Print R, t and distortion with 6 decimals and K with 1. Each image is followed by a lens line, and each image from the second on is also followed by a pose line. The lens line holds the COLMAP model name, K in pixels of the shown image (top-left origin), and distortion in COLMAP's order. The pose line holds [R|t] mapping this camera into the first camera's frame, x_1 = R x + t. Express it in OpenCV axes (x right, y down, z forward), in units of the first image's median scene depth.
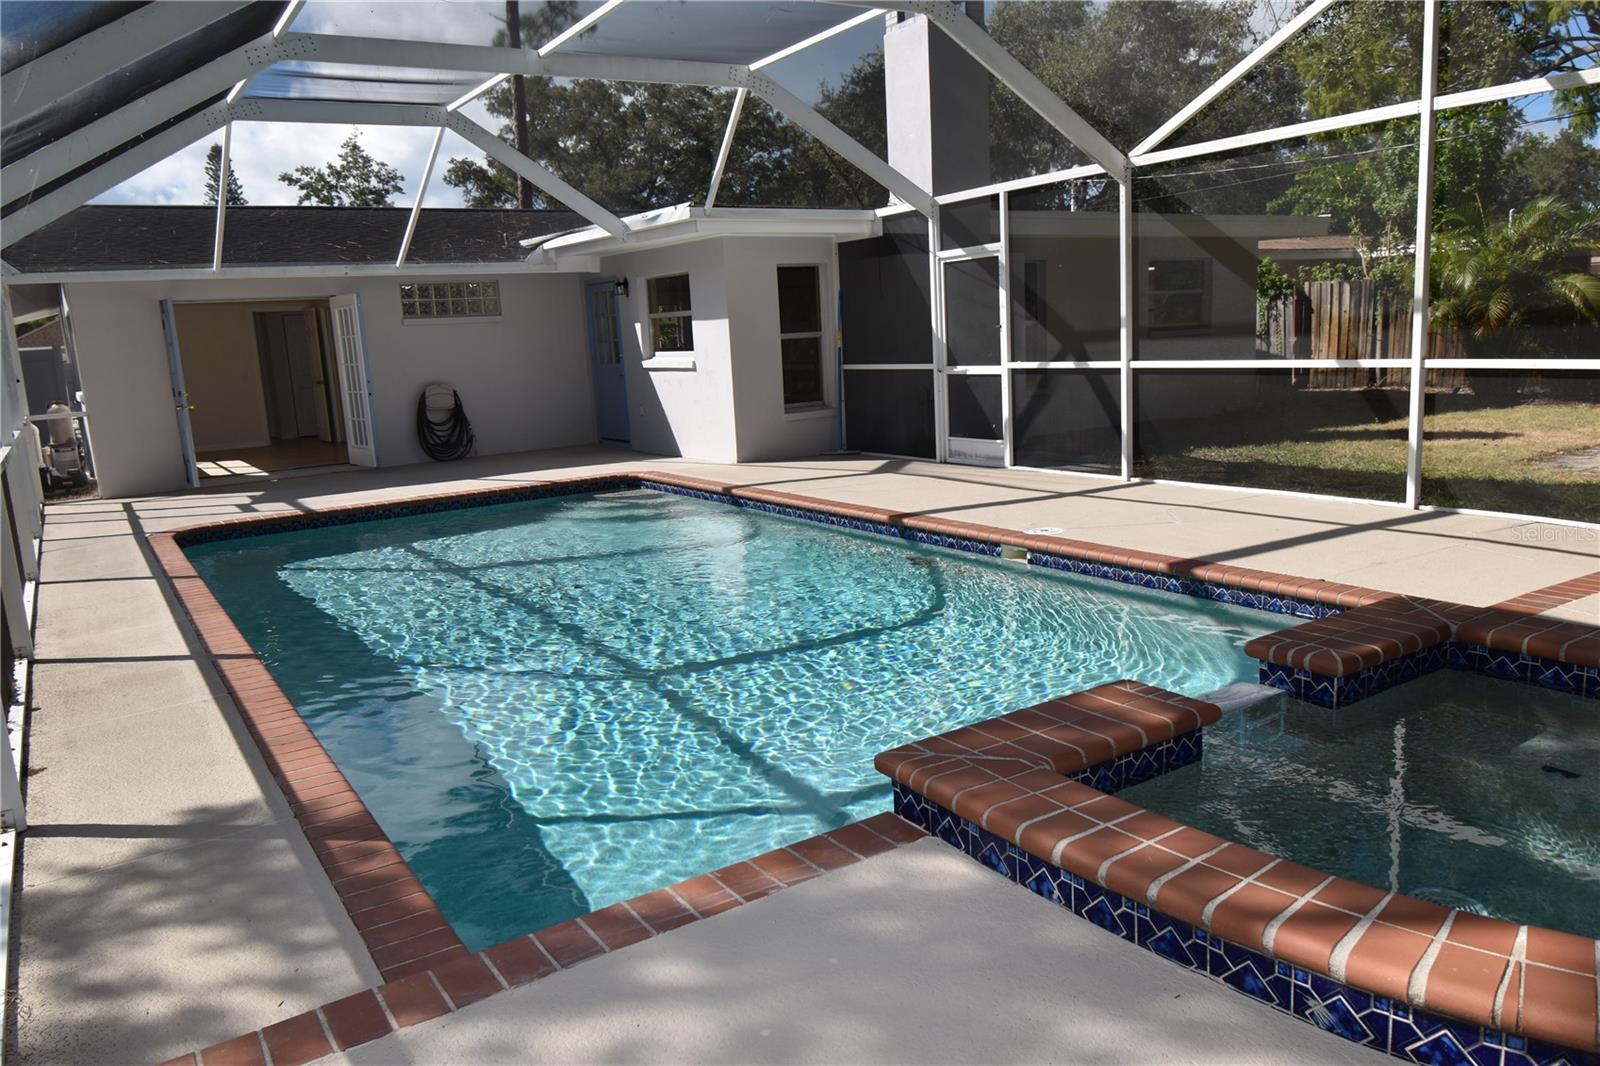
lens RADIAL K [[1129.7, 0, 783.4], [0, 1129.7, 527.7], [0, 0, 1]] dist [0.005744, -0.026797]
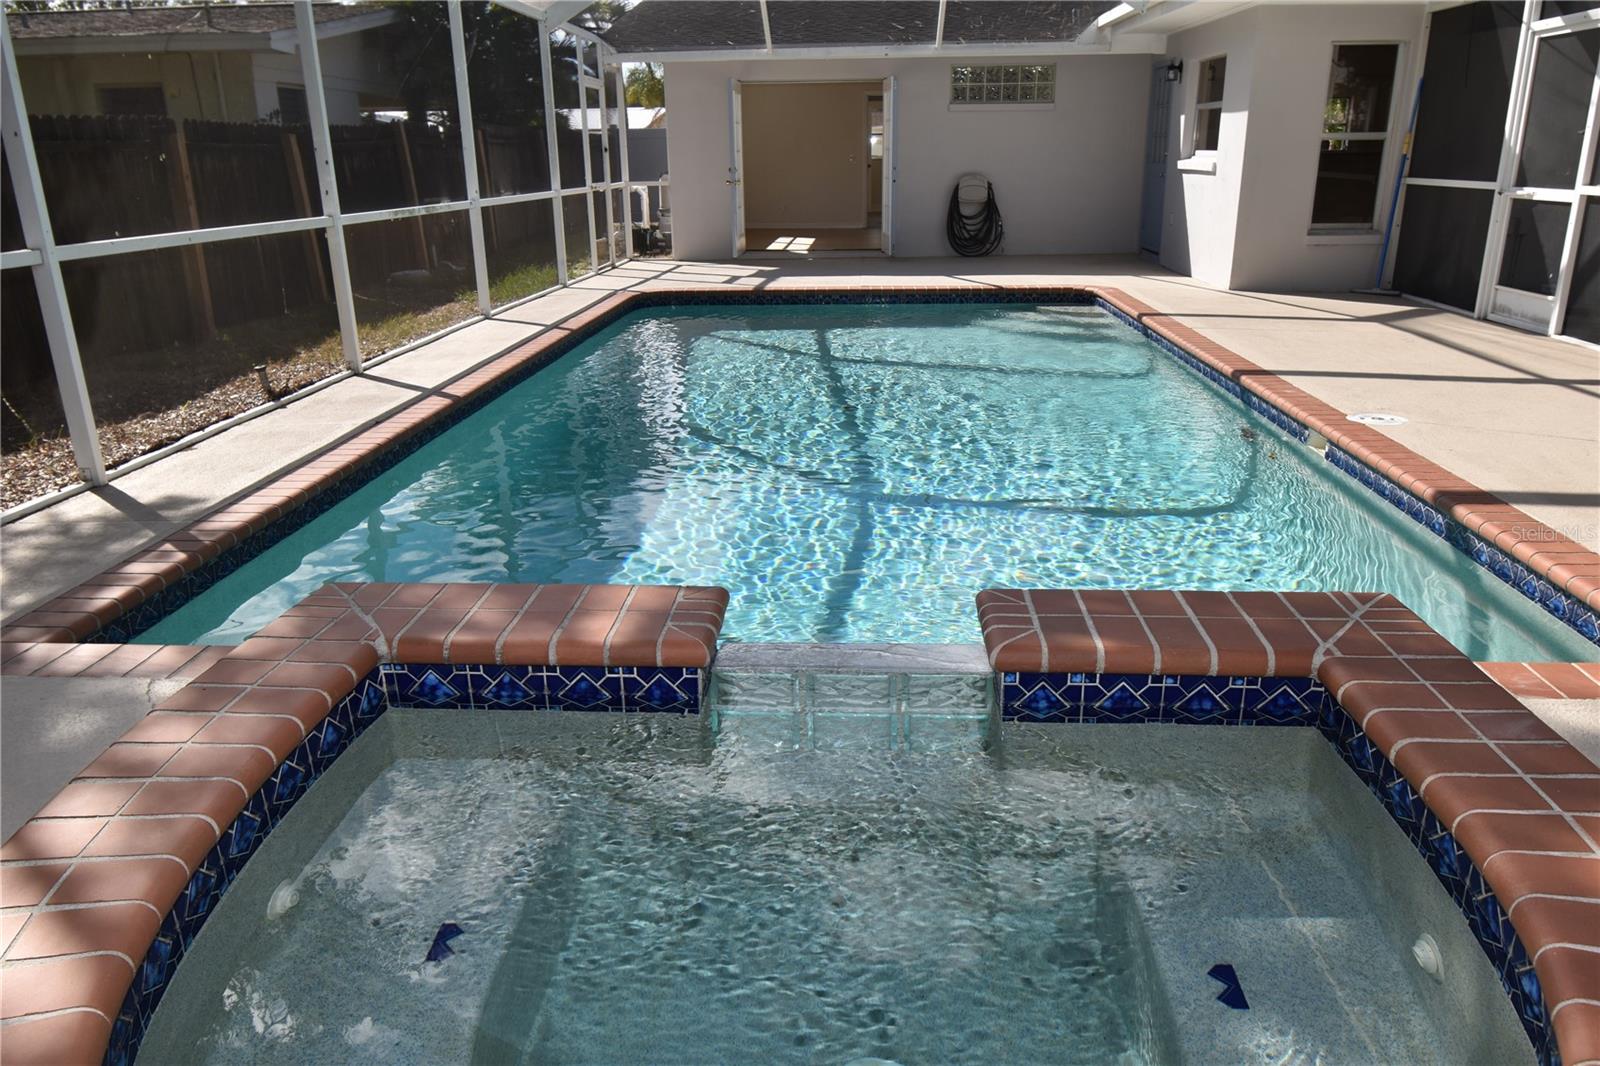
lens RADIAL K [[1129.7, 0, 783.4], [0, 1129.7, 527.7], [0, 0, 1]] dist [0.005744, -0.026797]
pose [[0.801214, 0.228051, -0.553216, 0.198770], [-0.130675, 0.968896, 0.210152, -0.018782], [0.583935, -0.096085, 0.806094, 0.107016]]
